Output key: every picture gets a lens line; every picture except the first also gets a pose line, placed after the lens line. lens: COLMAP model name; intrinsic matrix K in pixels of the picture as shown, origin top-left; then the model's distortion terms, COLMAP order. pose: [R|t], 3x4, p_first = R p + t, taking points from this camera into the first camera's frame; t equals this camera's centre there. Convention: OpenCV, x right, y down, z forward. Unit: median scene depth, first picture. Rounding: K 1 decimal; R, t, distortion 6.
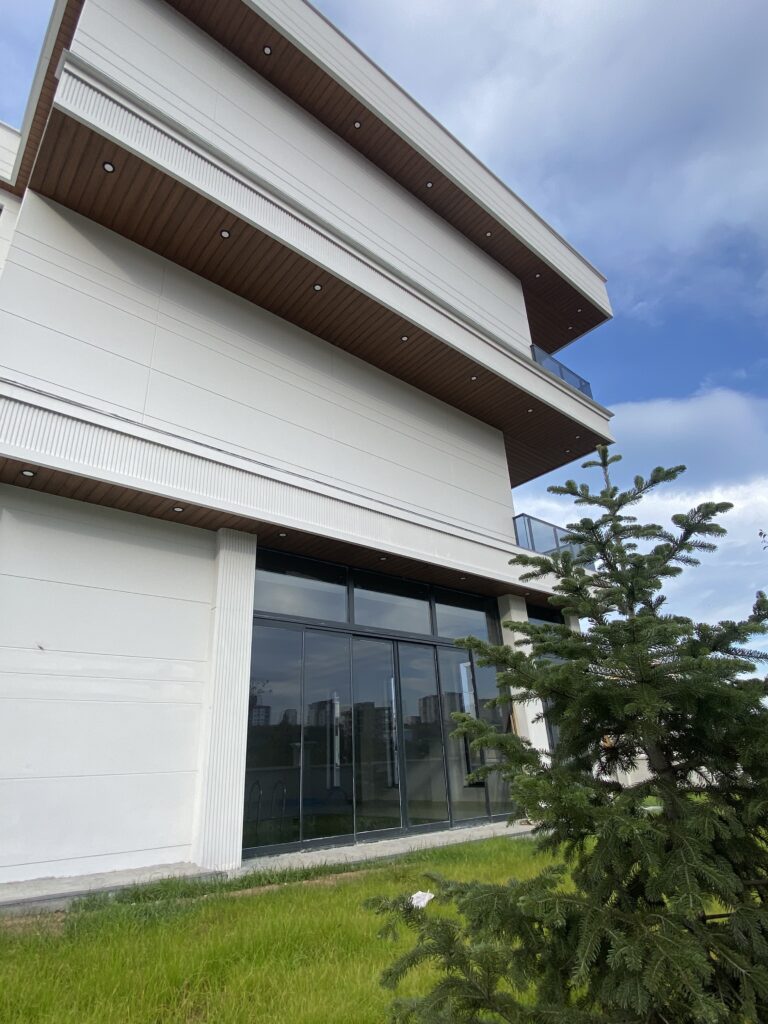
lens RADIAL K [[565.0, 0, 384.0], [0, 565.0, 512.0], [0, 0, 1]] dist [0.045468, -0.058464]
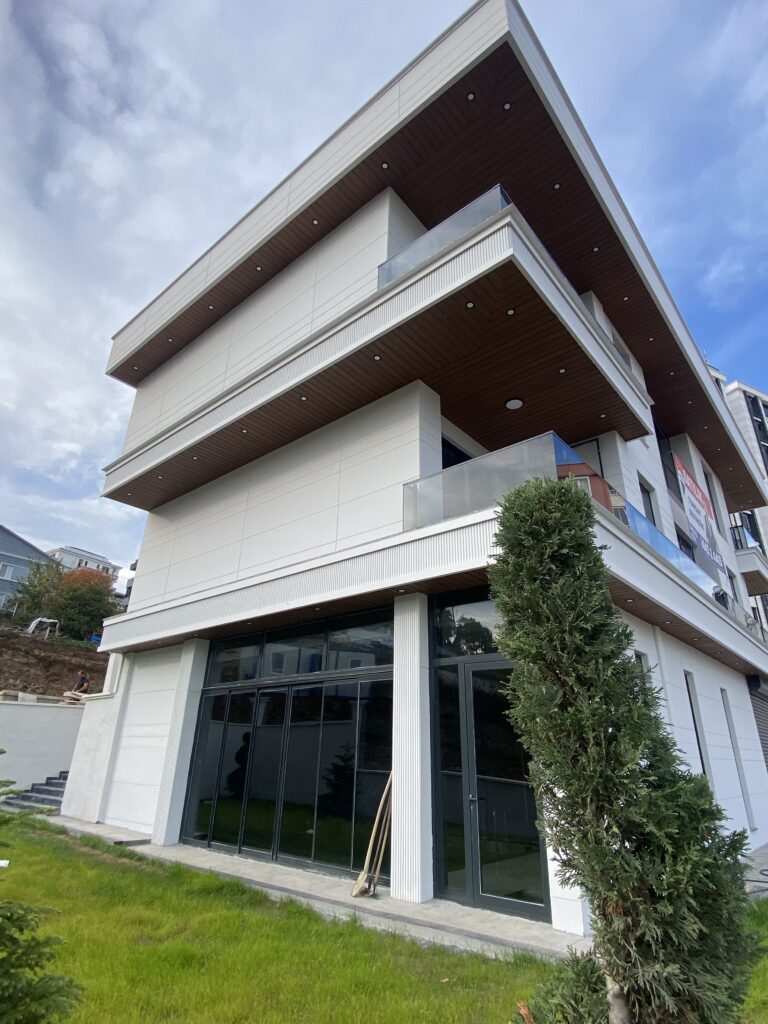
lens RADIAL K [[553.3, 0, 384.0], [0, 553.3, 512.0], [0, 0, 1]] dist [0.000851, -0.011811]
pose [[0.142936, -0.357410, -0.922945, 1.275125], [0.378074, 0.881519, -0.282816, 0.332142], [0.914674, -0.308517, 0.261128, 1.084214]]
